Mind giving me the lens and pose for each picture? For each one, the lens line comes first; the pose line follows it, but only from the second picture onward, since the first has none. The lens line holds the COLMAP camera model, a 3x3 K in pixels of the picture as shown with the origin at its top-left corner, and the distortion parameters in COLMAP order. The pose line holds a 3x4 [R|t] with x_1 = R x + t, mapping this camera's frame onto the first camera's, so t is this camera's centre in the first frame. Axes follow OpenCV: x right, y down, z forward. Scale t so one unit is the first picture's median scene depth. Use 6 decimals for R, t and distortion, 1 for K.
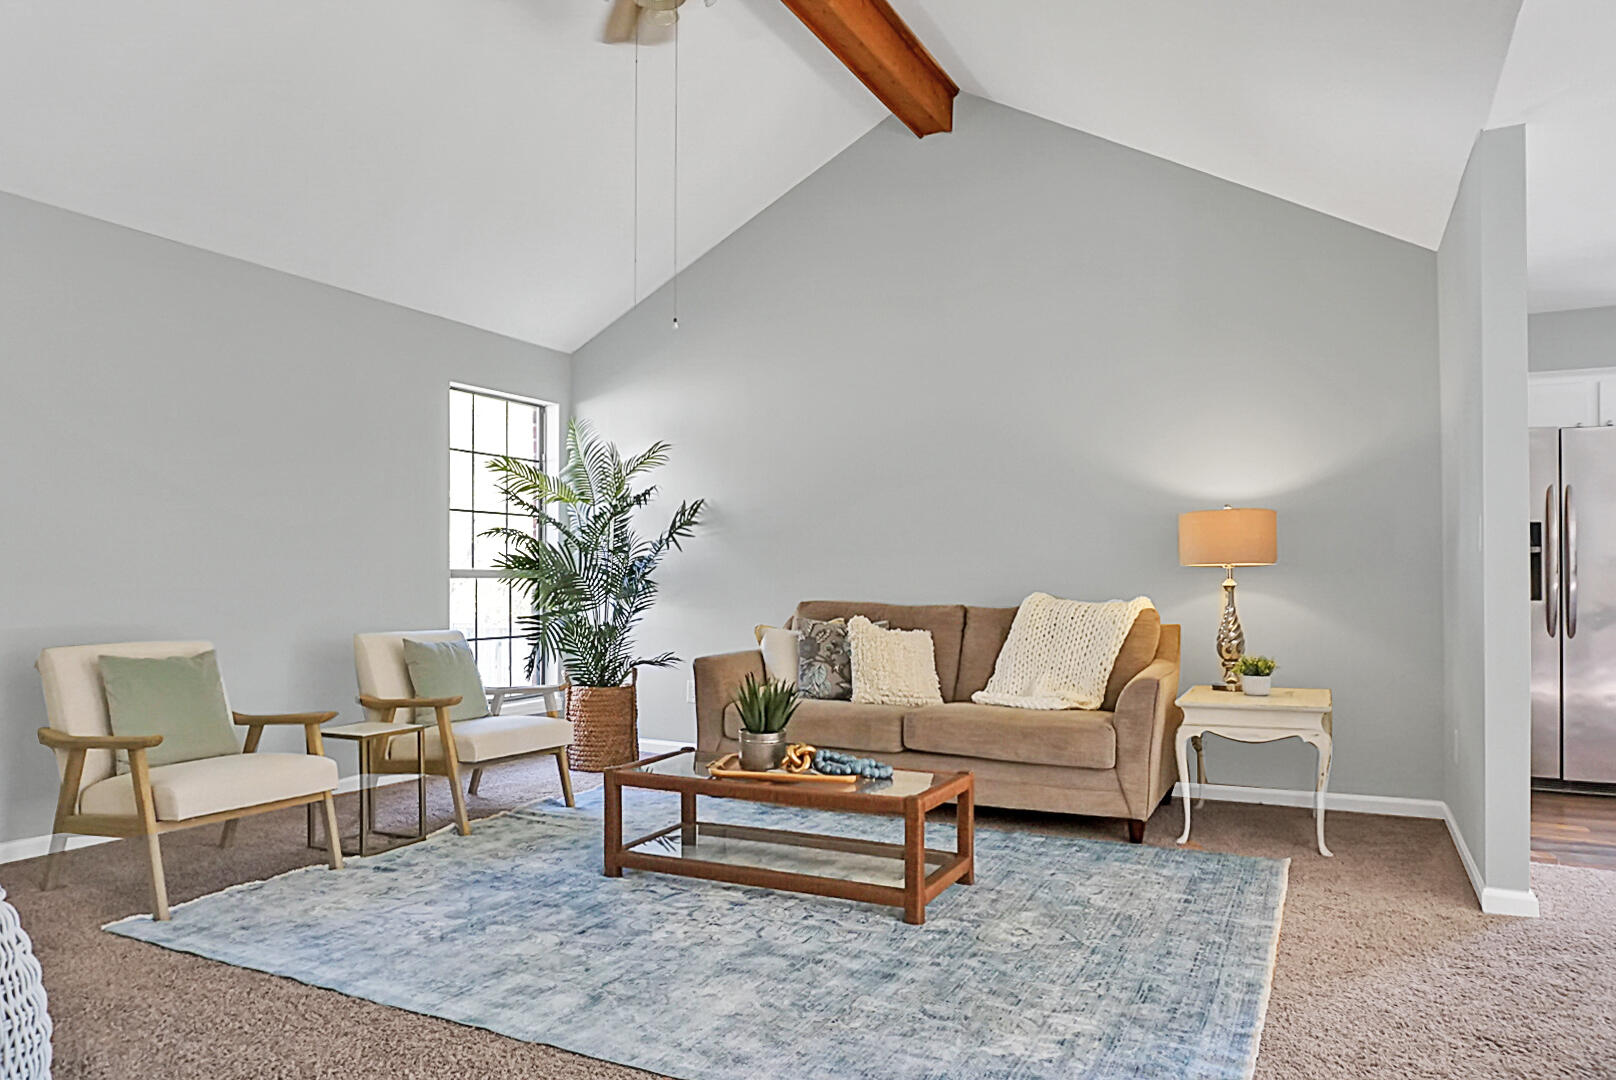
lens RADIAL K [[1088.5, 0, 798.1], [0, 1088.5, 542.7], [0, 0, 1]] dist [-0.012420, 0.000578]
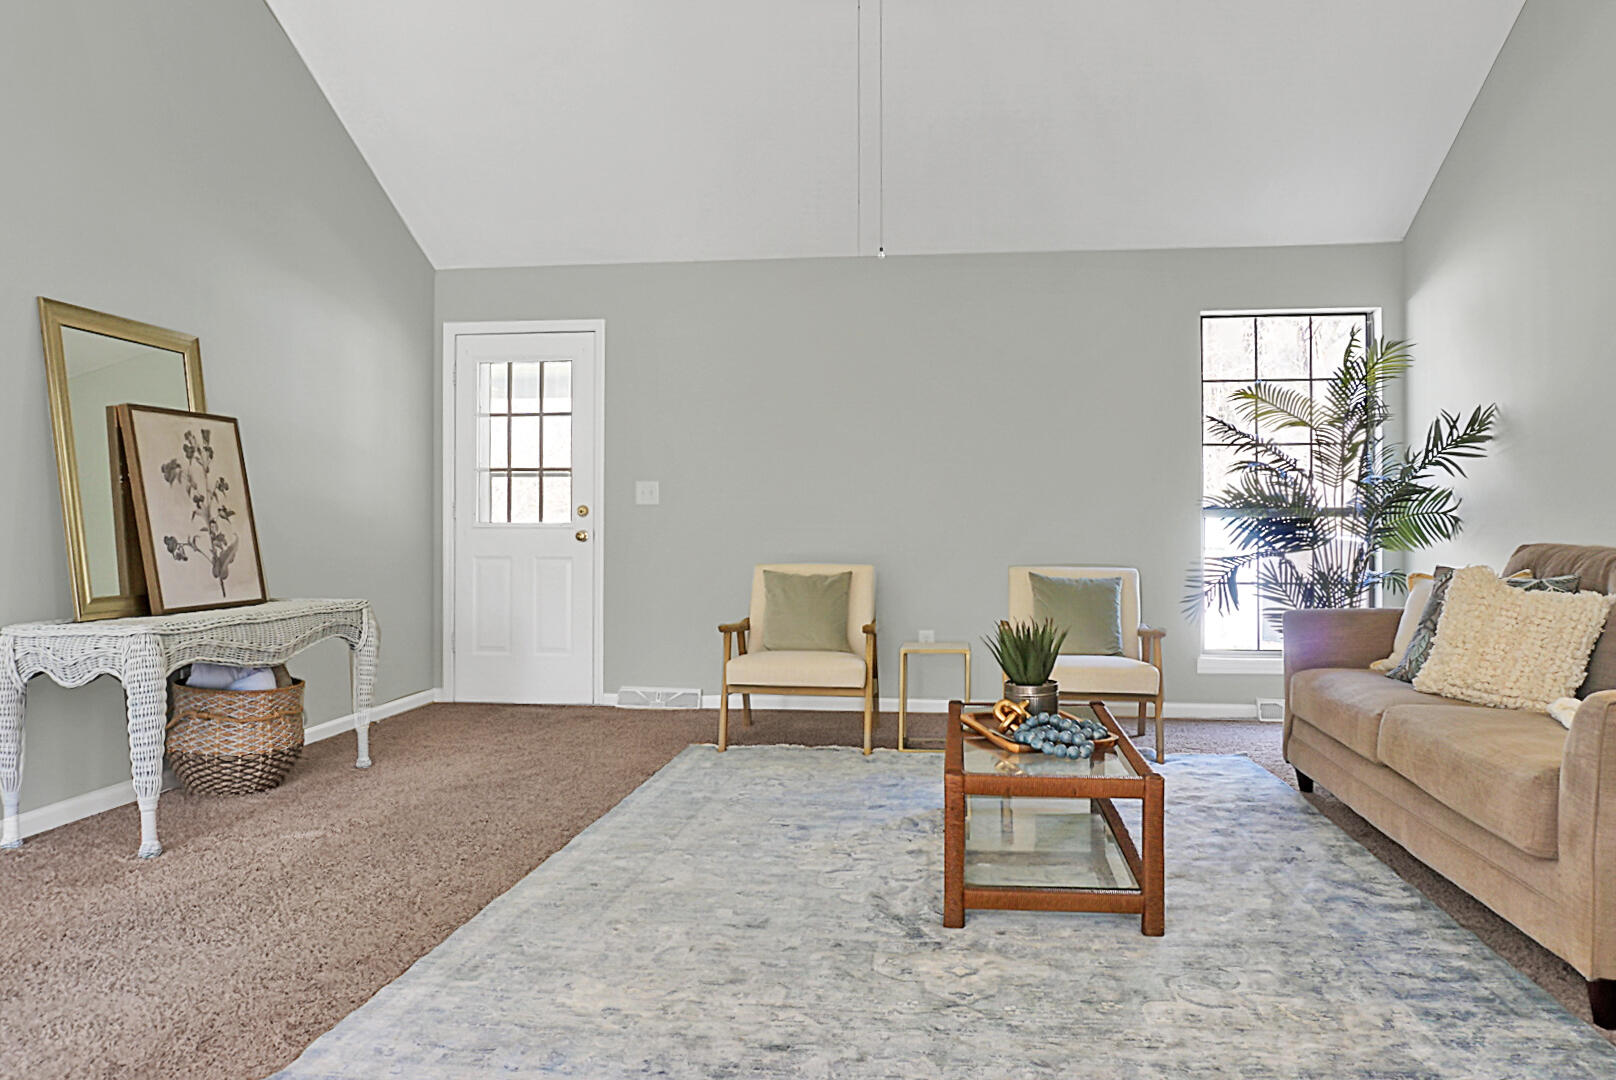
lens RADIAL K [[1088.5, 0, 805.4], [0, 1088.5, 529.2], [0, 0, 1]] dist [-0.012420, 0.000578]
pose [[0.343282, 0.003791, -0.939225, 0.689977], [0.034891, 0.999250, 0.016786, 0.023325], [0.938584, -0.038533, 0.342893, 0.502919]]
